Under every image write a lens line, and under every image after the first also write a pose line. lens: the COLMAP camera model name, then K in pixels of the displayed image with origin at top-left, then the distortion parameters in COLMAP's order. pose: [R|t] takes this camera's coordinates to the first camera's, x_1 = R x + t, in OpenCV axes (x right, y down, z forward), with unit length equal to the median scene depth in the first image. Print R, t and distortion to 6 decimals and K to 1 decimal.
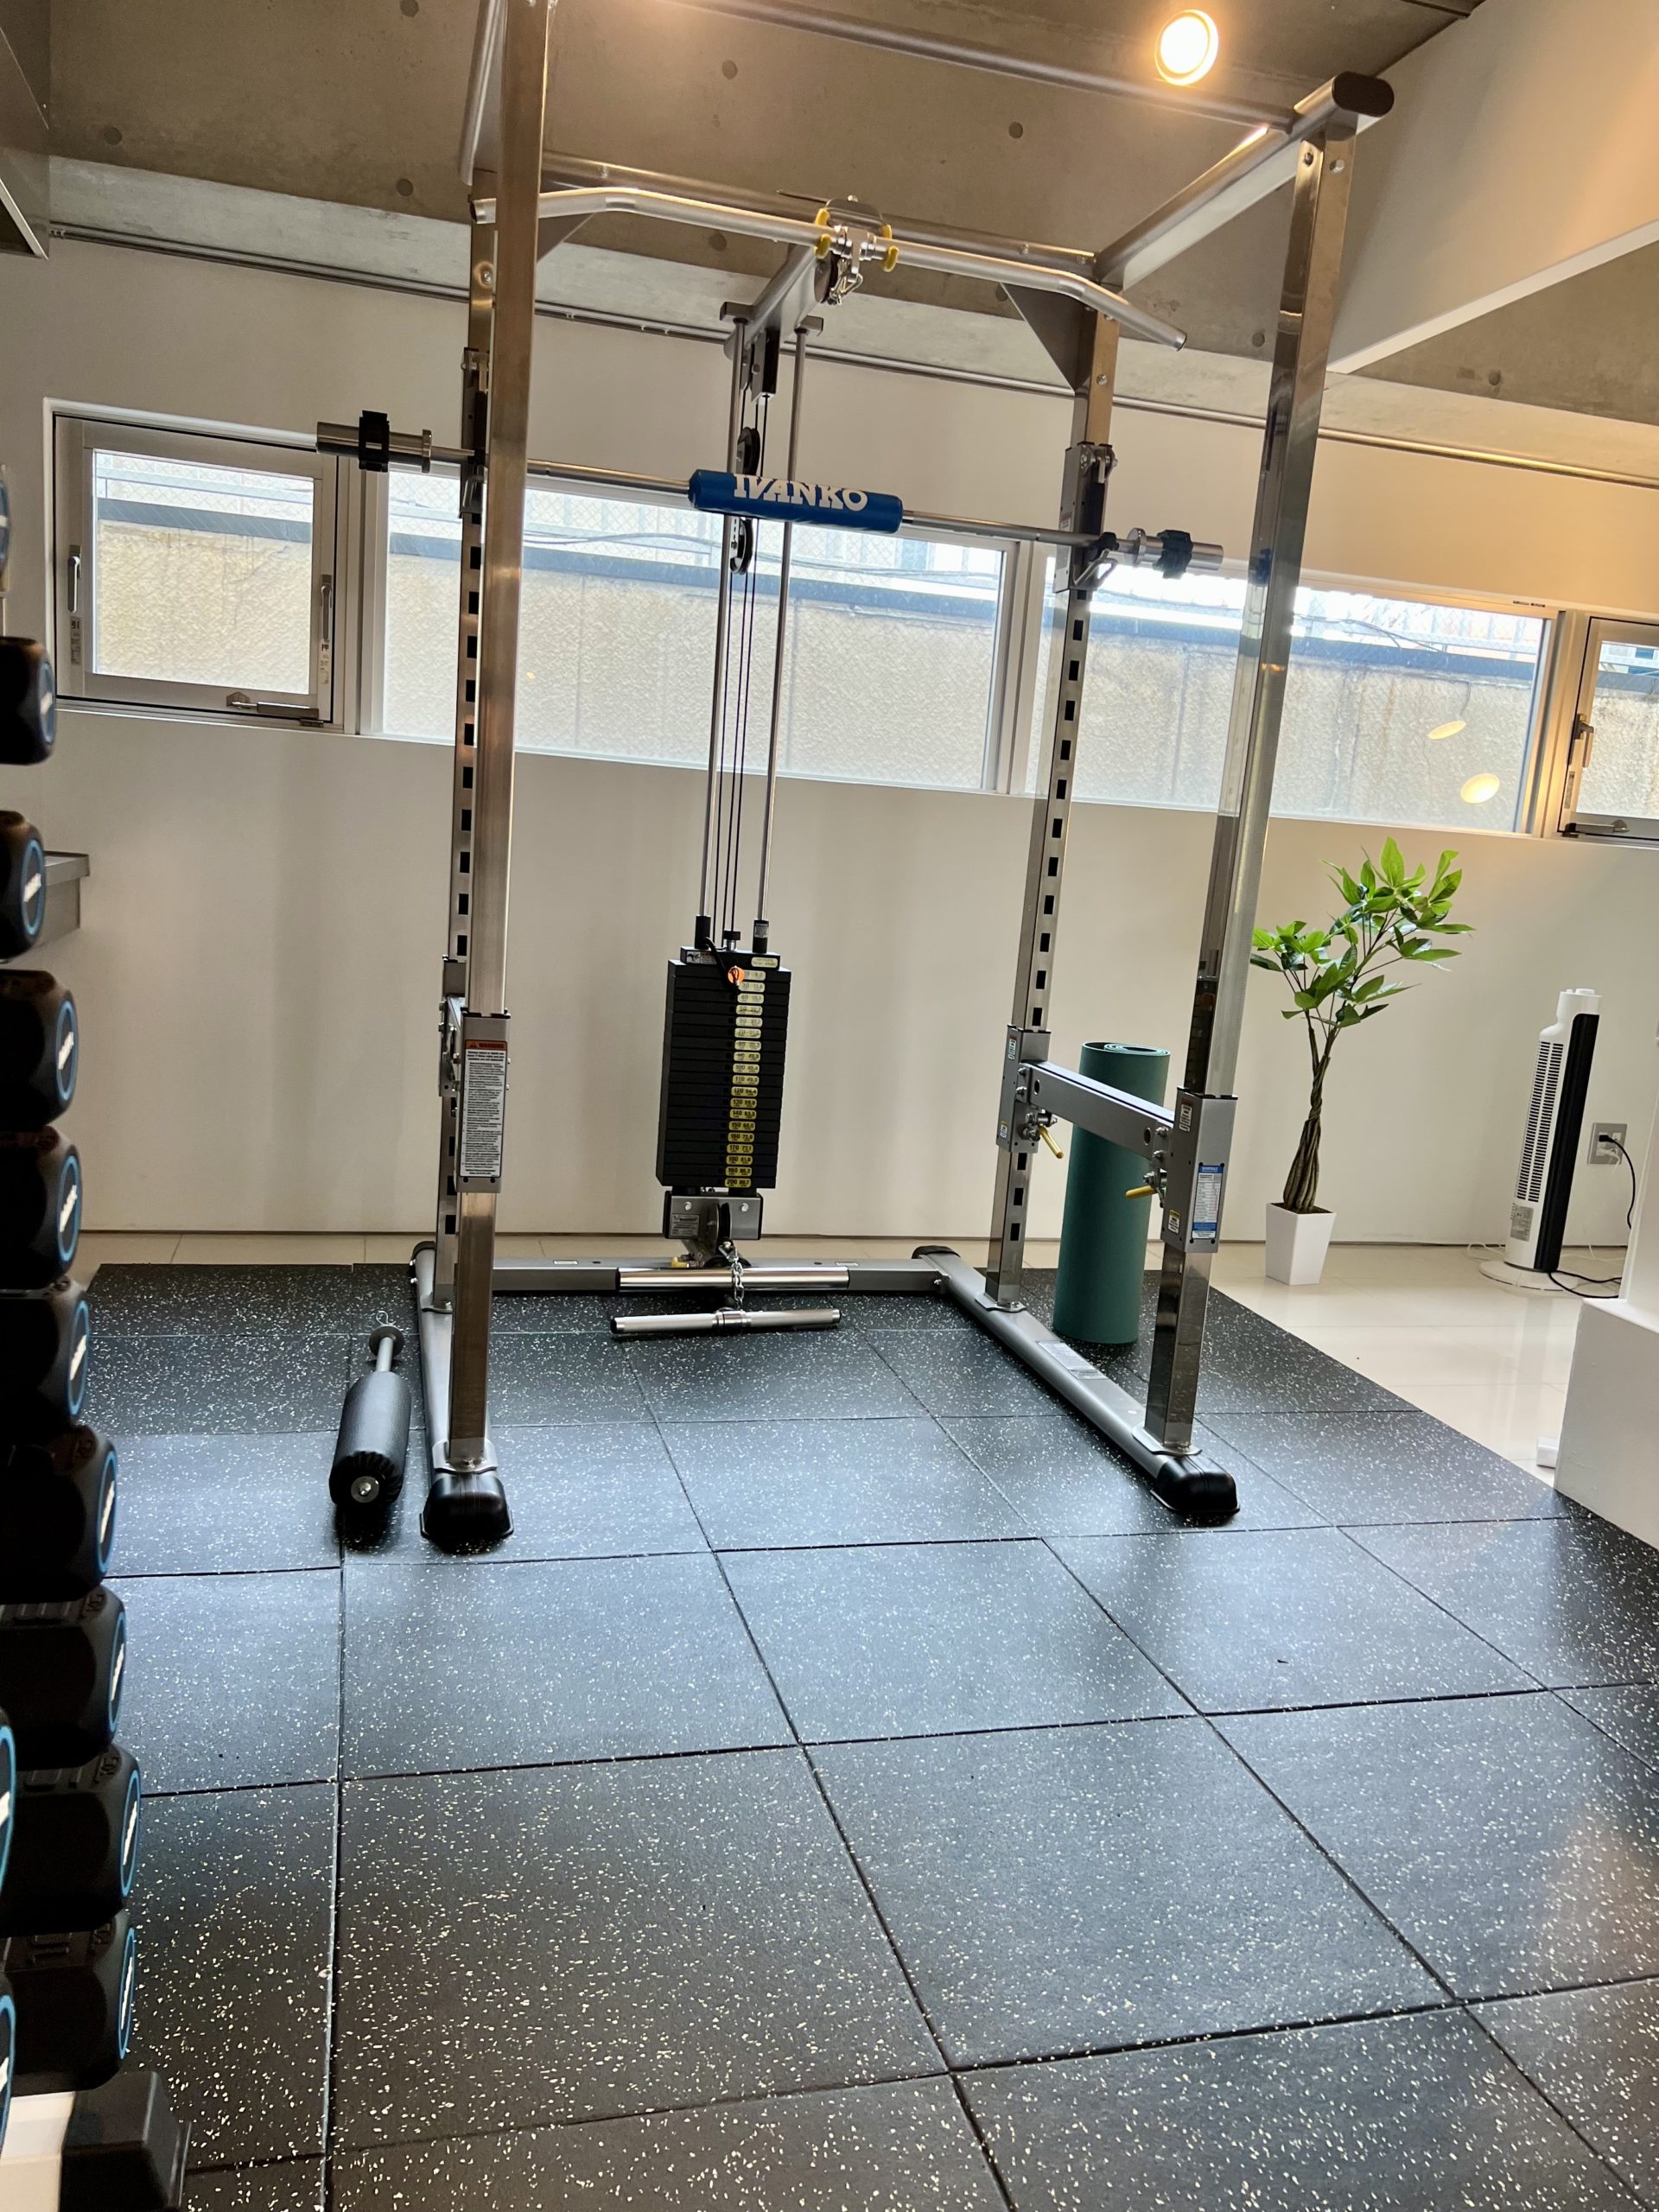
lens RADIAL K [[1669.2, 0, 832.3], [0, 1669.2, 1096.0], [0, 0, 1]] dist [0.071936, -0.113935]
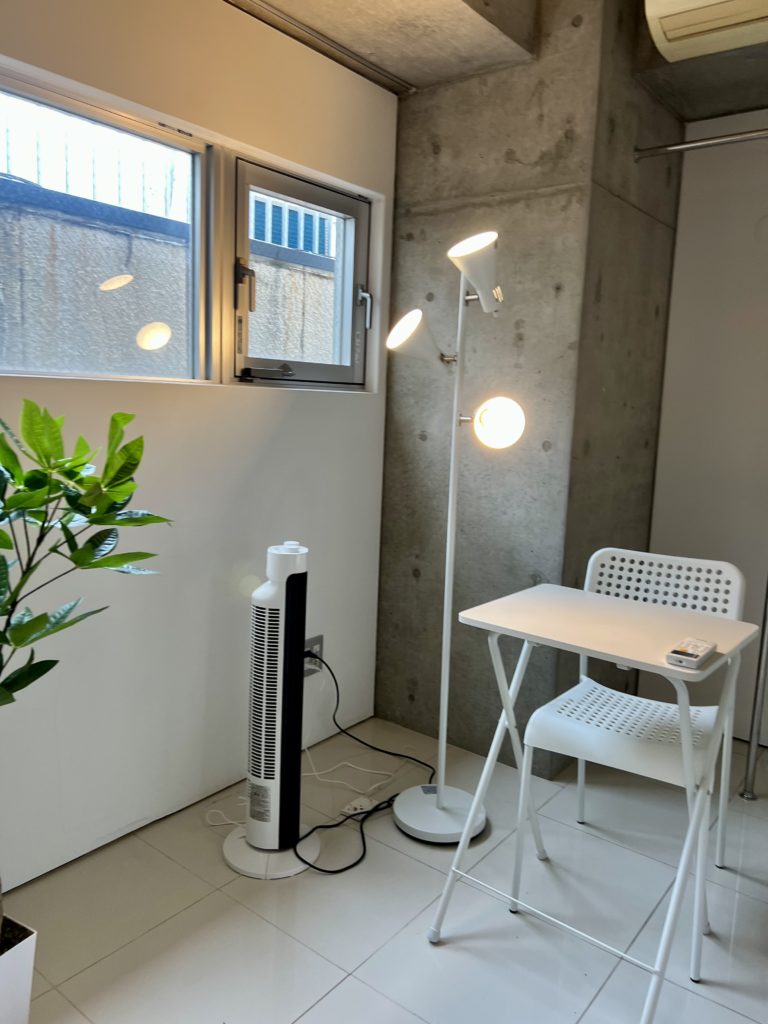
lens RADIAL K [[772.7, 0, 385.3], [0, 772.7, 507.4], [0, 0, 1]] dist [0.071936, -0.113935]
pose [[0.801441, -0.132088, 0.583306, 0.231479], [0.119516, 0.991005, 0.060200, -0.100866], [-0.586011, 0.021468, 0.810019, 0.598069]]
